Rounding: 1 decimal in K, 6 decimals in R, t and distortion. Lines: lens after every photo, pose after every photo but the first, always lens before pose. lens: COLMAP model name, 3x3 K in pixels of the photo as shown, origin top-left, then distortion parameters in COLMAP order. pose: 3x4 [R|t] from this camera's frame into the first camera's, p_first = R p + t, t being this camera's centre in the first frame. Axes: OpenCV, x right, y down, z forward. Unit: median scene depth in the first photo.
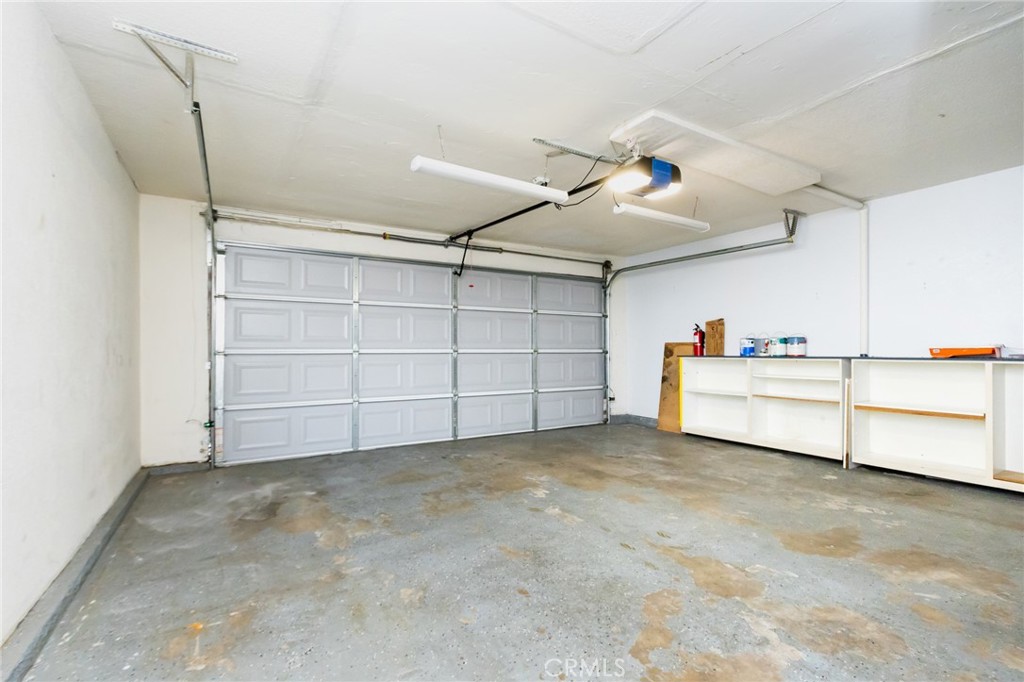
lens RADIAL K [[476.2, 0, 513.0], [0, 476.2, 341.4], [0, 0, 1]] dist [0.002069, -0.000967]
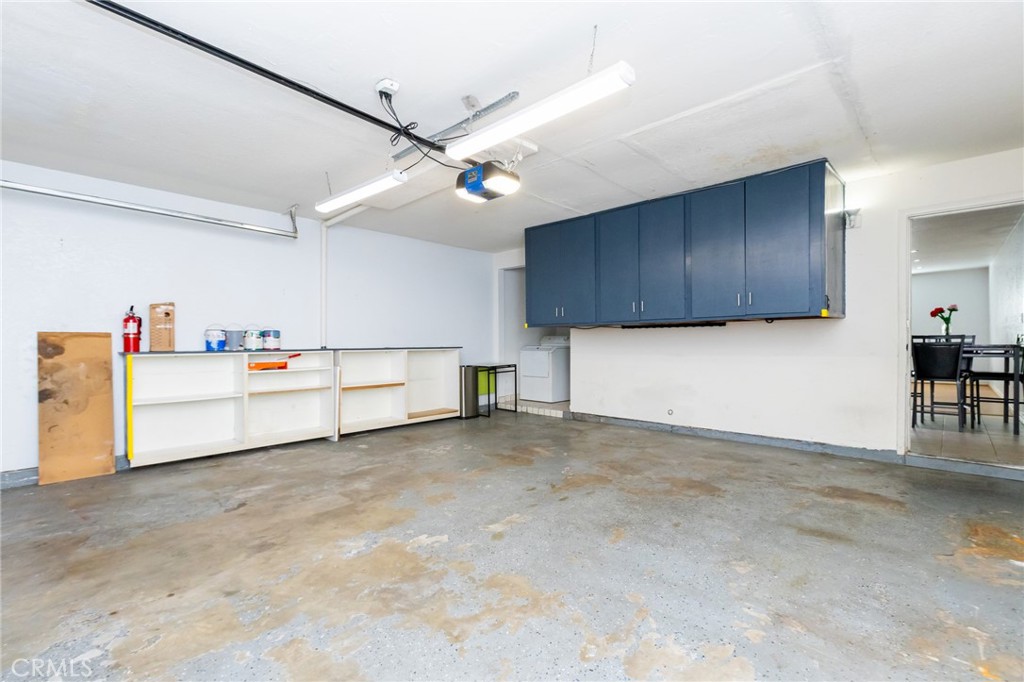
lens RADIAL K [[452.8, 0, 512.4], [0, 452.8, 346.9], [0, 0, 1]] dist [0.000237, 0.000693]
pose [[-0.260751, -0.006981, 0.965381, -0.575158], [-0.011452, 0.999926, 0.004137, 0.019648], [-0.965338, -0.009977, -0.260811, 0.957396]]
